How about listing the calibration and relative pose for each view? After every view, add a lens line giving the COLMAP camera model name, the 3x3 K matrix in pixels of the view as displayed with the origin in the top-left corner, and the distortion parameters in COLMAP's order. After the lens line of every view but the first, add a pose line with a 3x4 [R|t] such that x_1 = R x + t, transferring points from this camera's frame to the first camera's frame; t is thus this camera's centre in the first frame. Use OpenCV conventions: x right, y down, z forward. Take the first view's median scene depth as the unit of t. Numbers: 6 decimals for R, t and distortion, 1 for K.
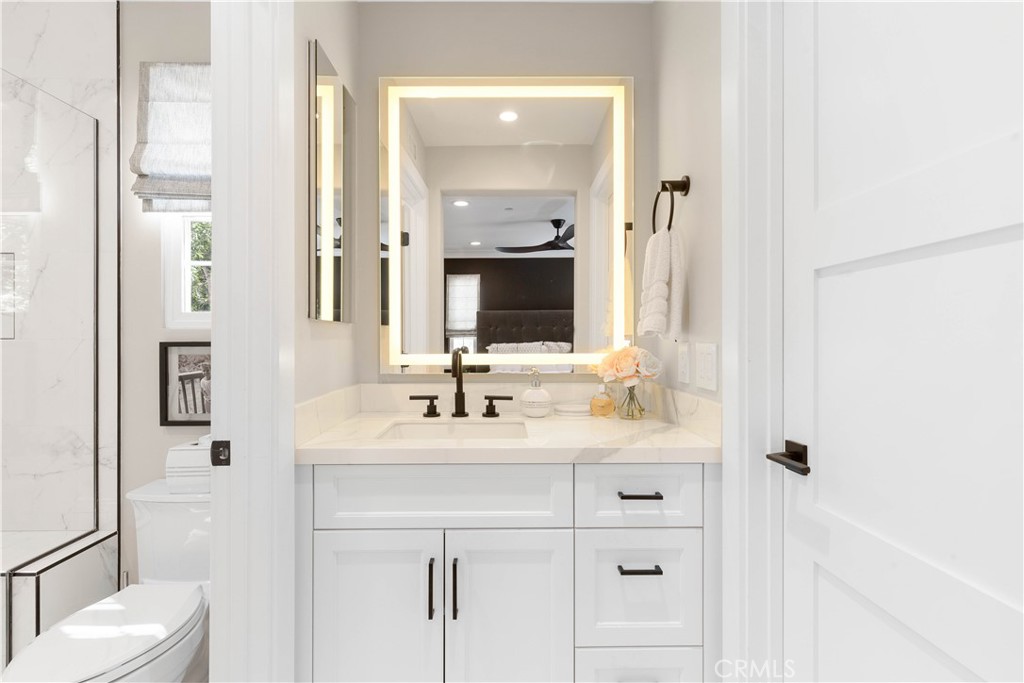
lens RADIAL K [[467.7, 0, 502.6], [0, 467.7, 333.7], [0, 0, 1]] dist [0.001140, -0.000437]
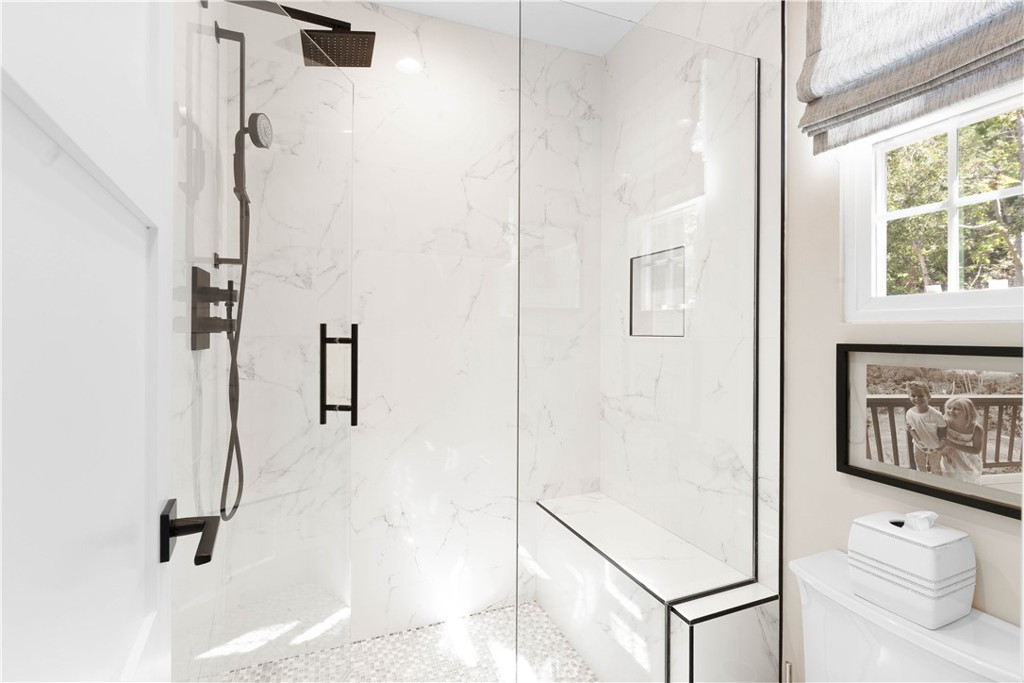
lens RADIAL K [[467.7, 0, 508.2], [0, 467.7, 337.2], [0, 0, 1]] dist [0.001140, -0.000437]
pose [[0.340558, 0.012215, -0.940144, -0.270482], [0.003178, 0.999895, 0.014143, -0.002158], [0.940218, -0.007804, 0.340483, 0.339505]]
